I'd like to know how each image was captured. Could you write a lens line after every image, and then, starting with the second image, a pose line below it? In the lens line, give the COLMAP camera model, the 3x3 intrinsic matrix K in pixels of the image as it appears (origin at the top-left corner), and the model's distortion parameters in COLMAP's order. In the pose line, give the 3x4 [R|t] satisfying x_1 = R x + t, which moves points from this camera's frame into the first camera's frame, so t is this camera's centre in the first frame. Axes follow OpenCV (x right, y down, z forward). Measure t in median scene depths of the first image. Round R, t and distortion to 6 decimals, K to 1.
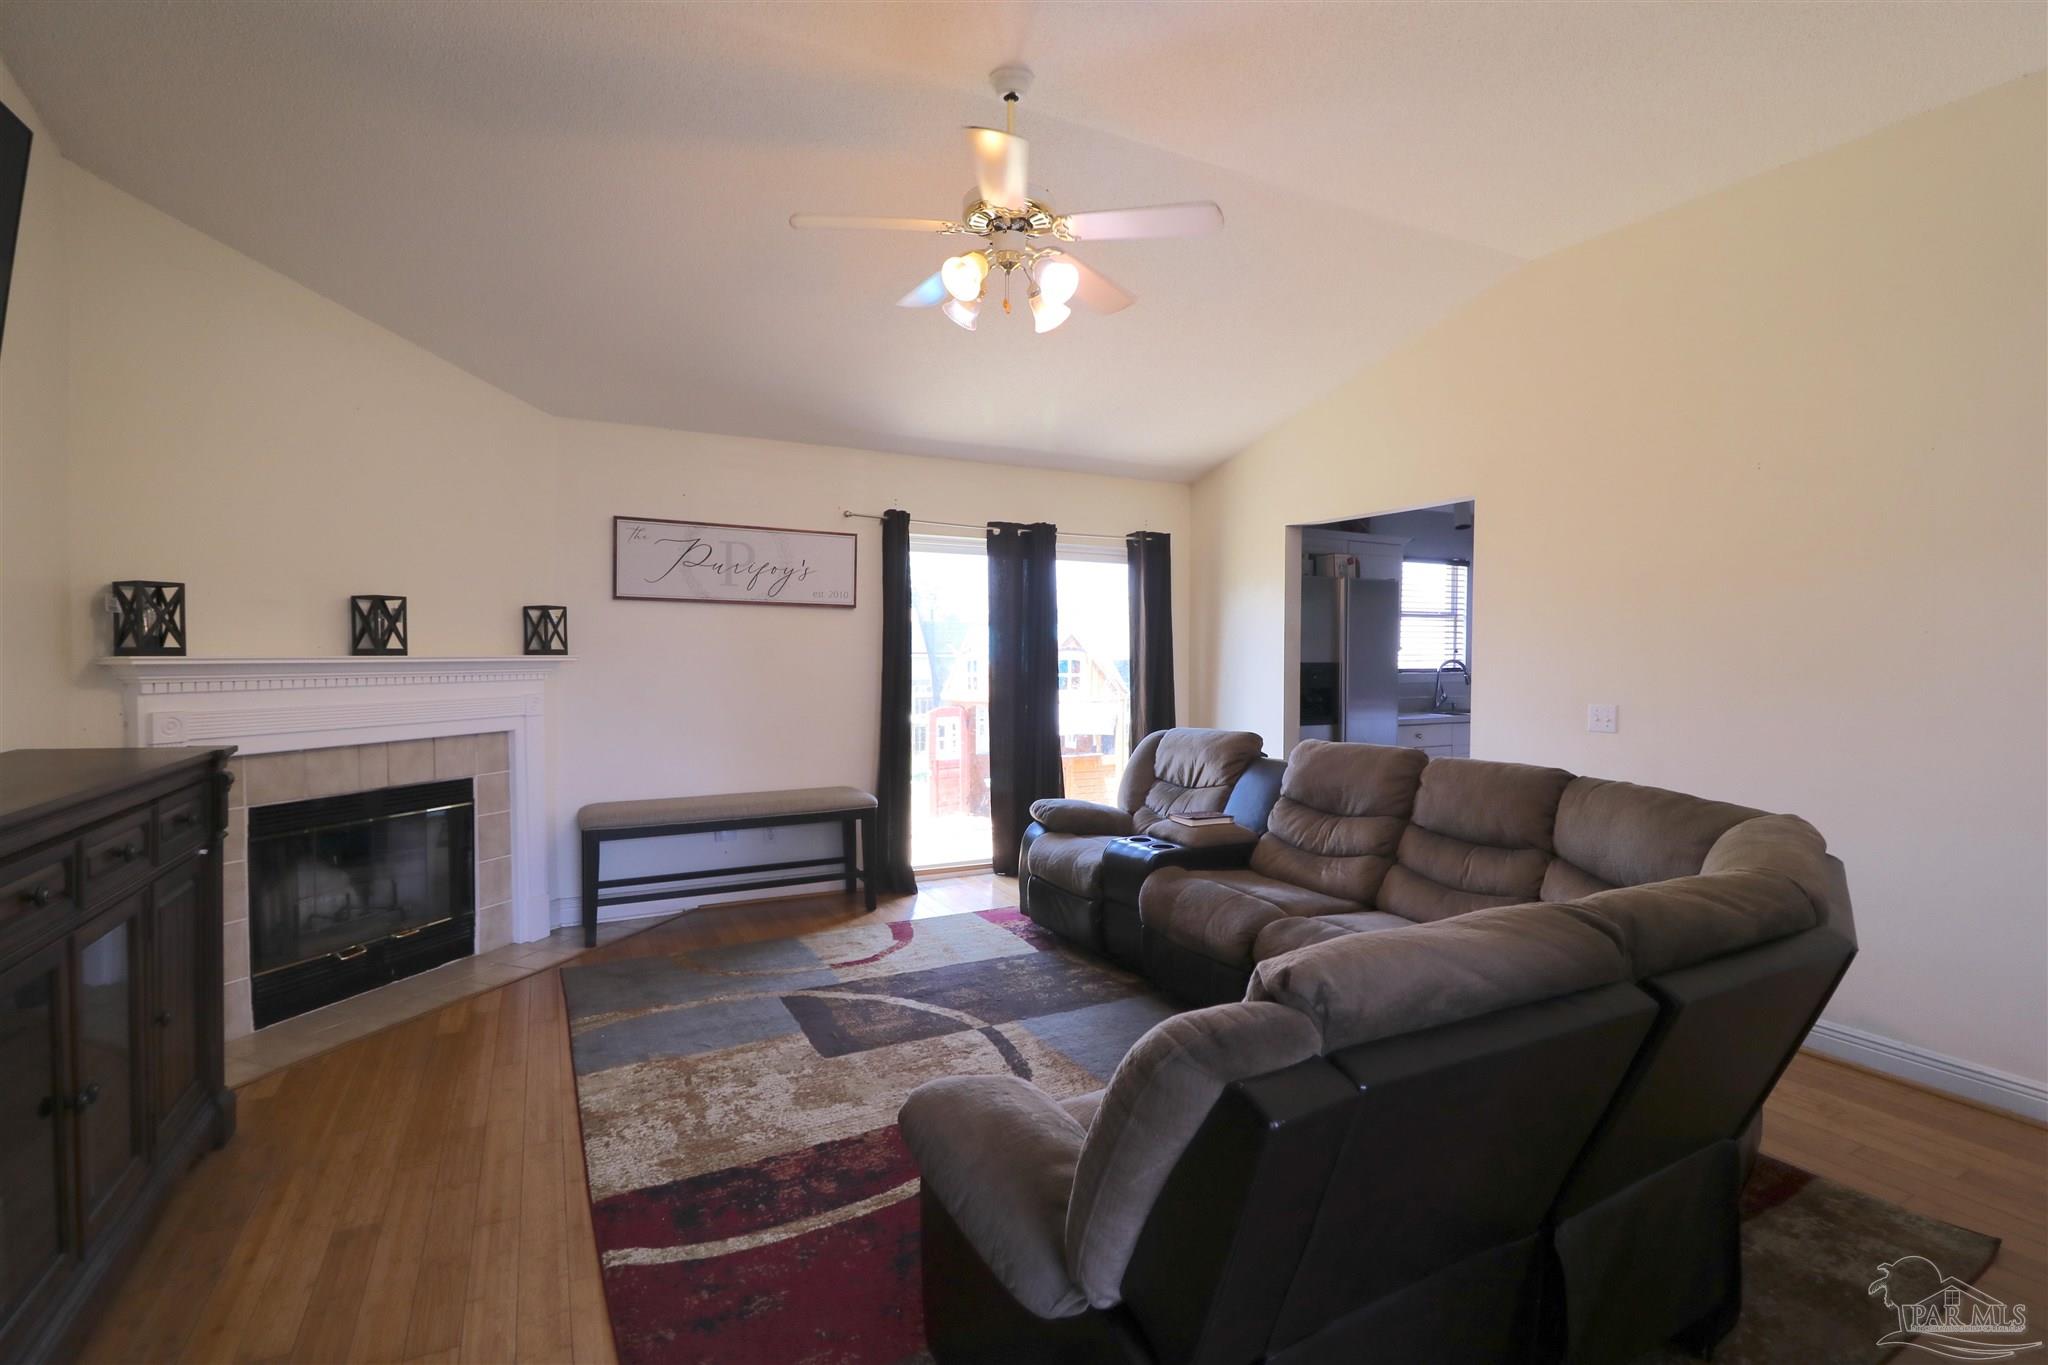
lens RADIAL K [[939.8, 0, 1029.0], [0, 939.8, 679.8], [0, 0, 1]] dist [0.000713, 0.000070]
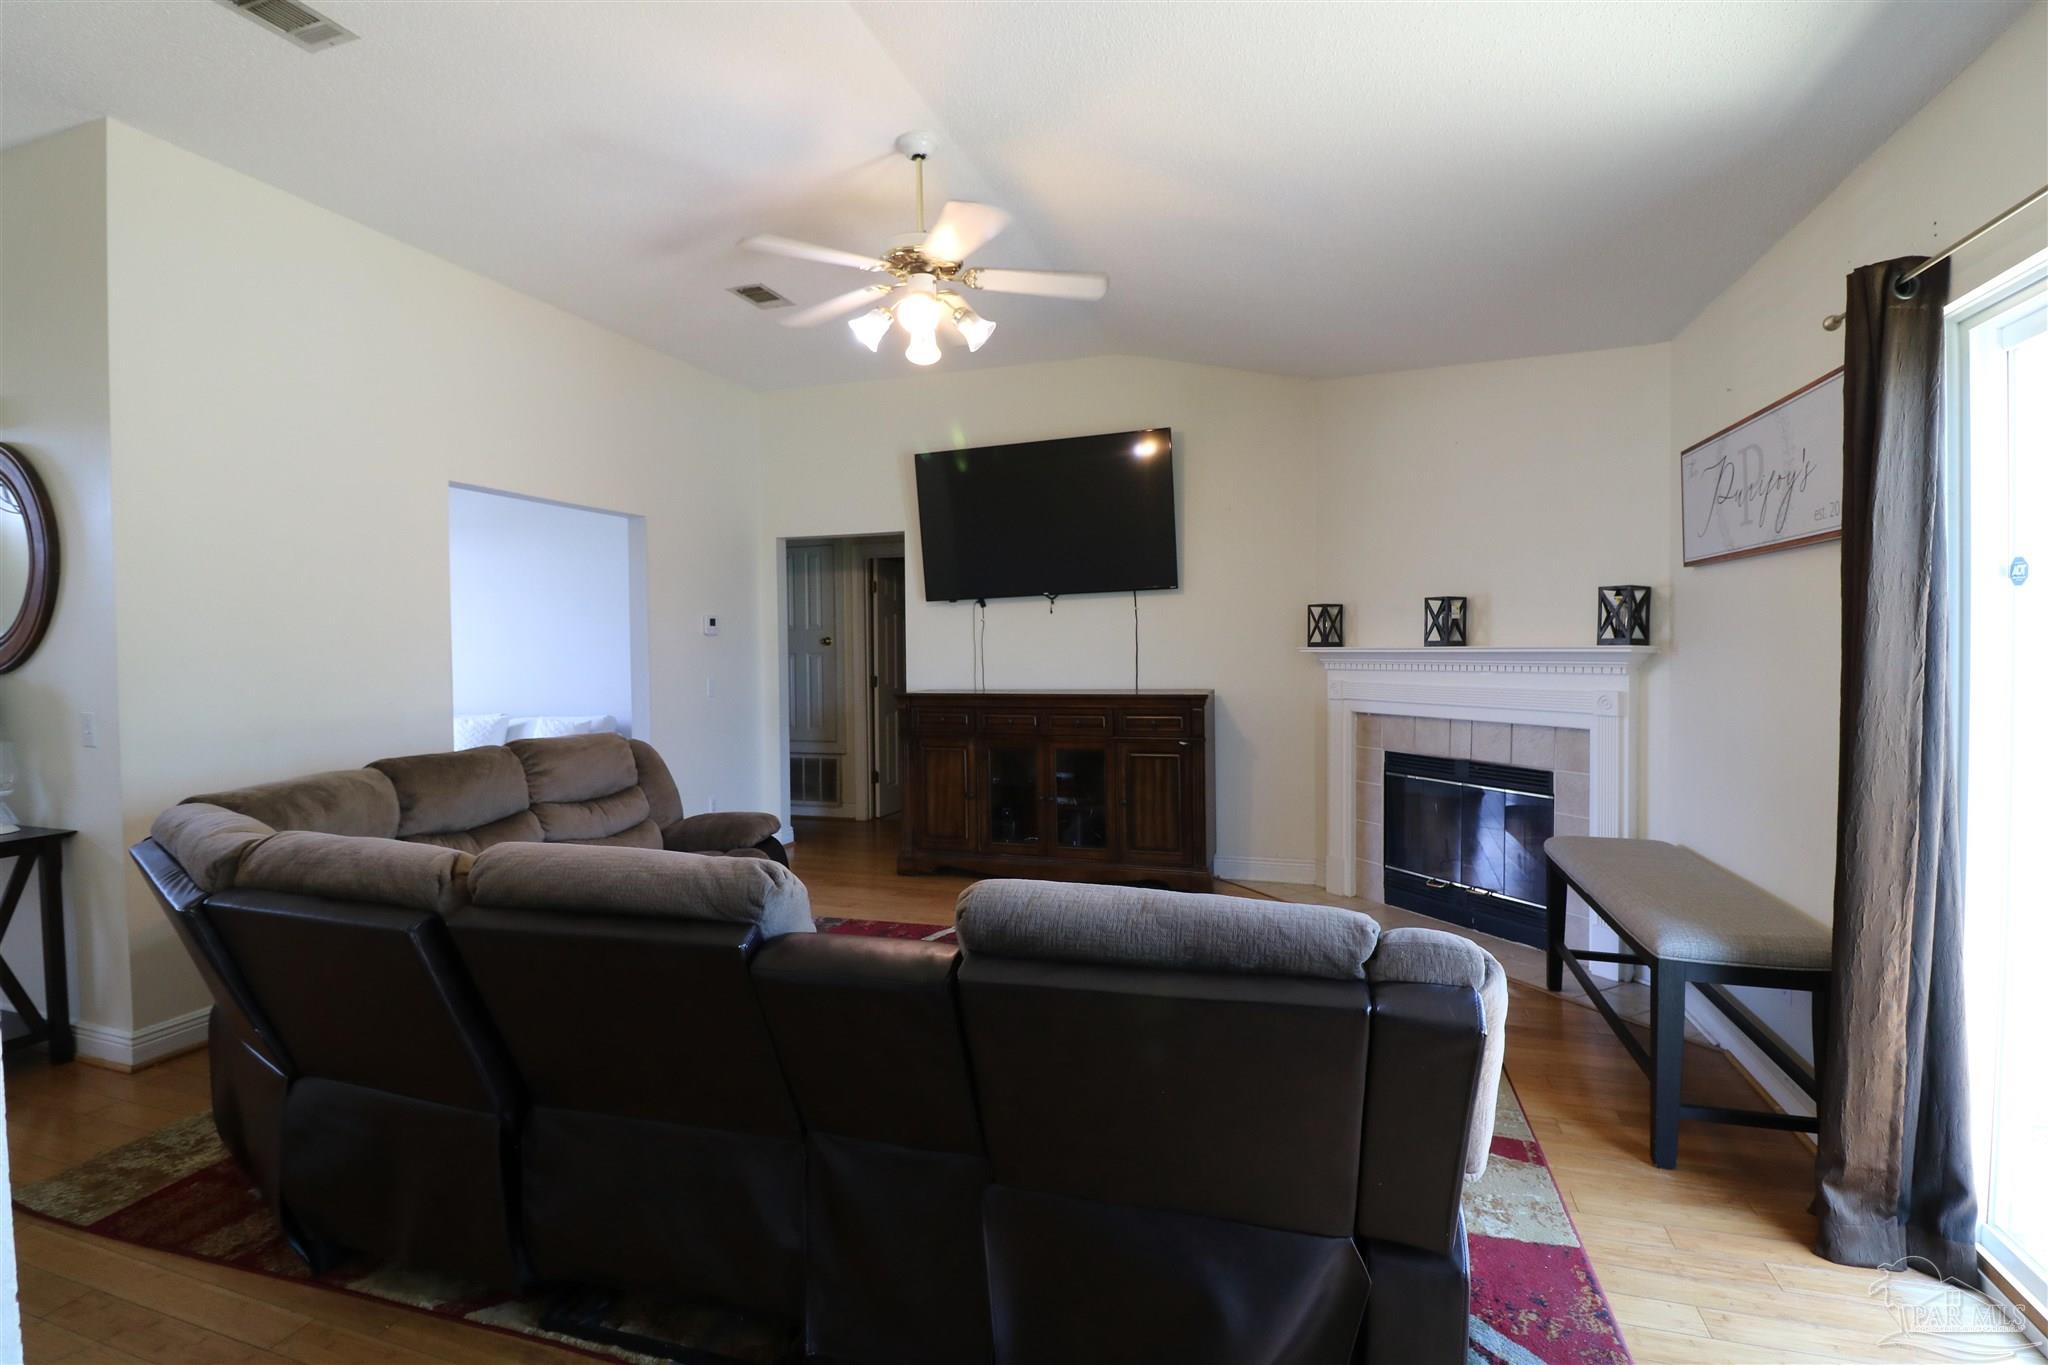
lens RADIAL K [[939.8, 0, 1032.9], [0, 939.8, 678.1], [0, 0, 1]] dist [0.000713, 0.000070]
pose [[-0.715796, 0.022643, -0.697942, 0.518647], [-0.014473, 0.998778, 0.047246, -0.033951], [0.698159, 0.043920, -0.714594, 1.451874]]
